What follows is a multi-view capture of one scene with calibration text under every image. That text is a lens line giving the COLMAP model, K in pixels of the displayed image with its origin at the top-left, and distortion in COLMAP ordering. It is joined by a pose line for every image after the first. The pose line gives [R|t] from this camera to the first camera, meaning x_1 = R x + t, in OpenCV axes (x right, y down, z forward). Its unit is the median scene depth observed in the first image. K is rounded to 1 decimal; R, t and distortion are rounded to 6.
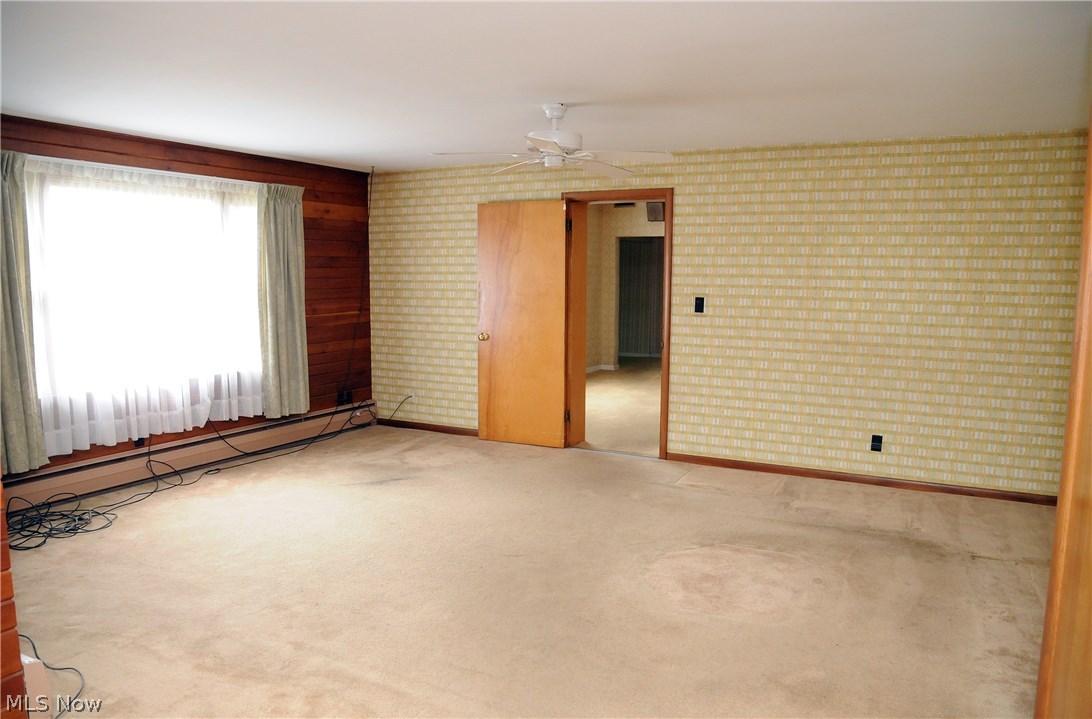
lens RADIAL K [[784.7, 0, 546.0], [0, 784.7, 359.5], [0, 0, 1]] dist [-0.003141, -0.000586]
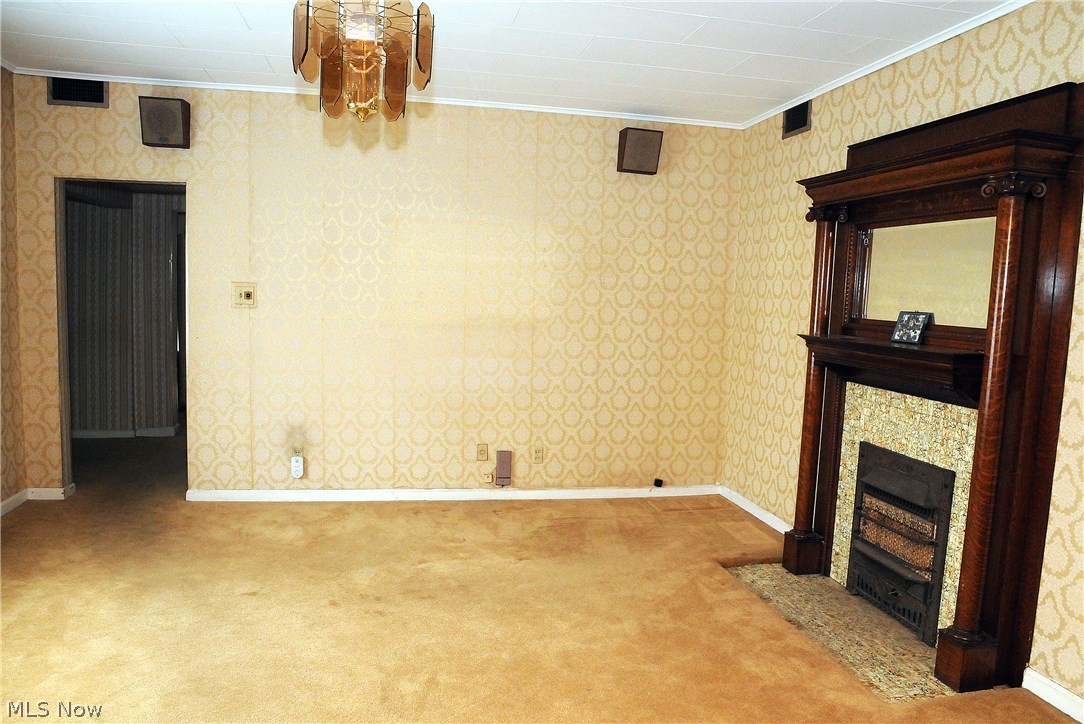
lens RADIAL K [[722.7, 0, 542.0], [0, 722.7, 362.0], [0, 0, 1]] dist [-0.000860, -0.000899]
pose [[0.771404, -0.036470, 0.635300, 0.025129], [0.055095, 0.998435, -0.009582, -0.025659], [-0.633956, 0.042394, 0.772206, 0.327709]]
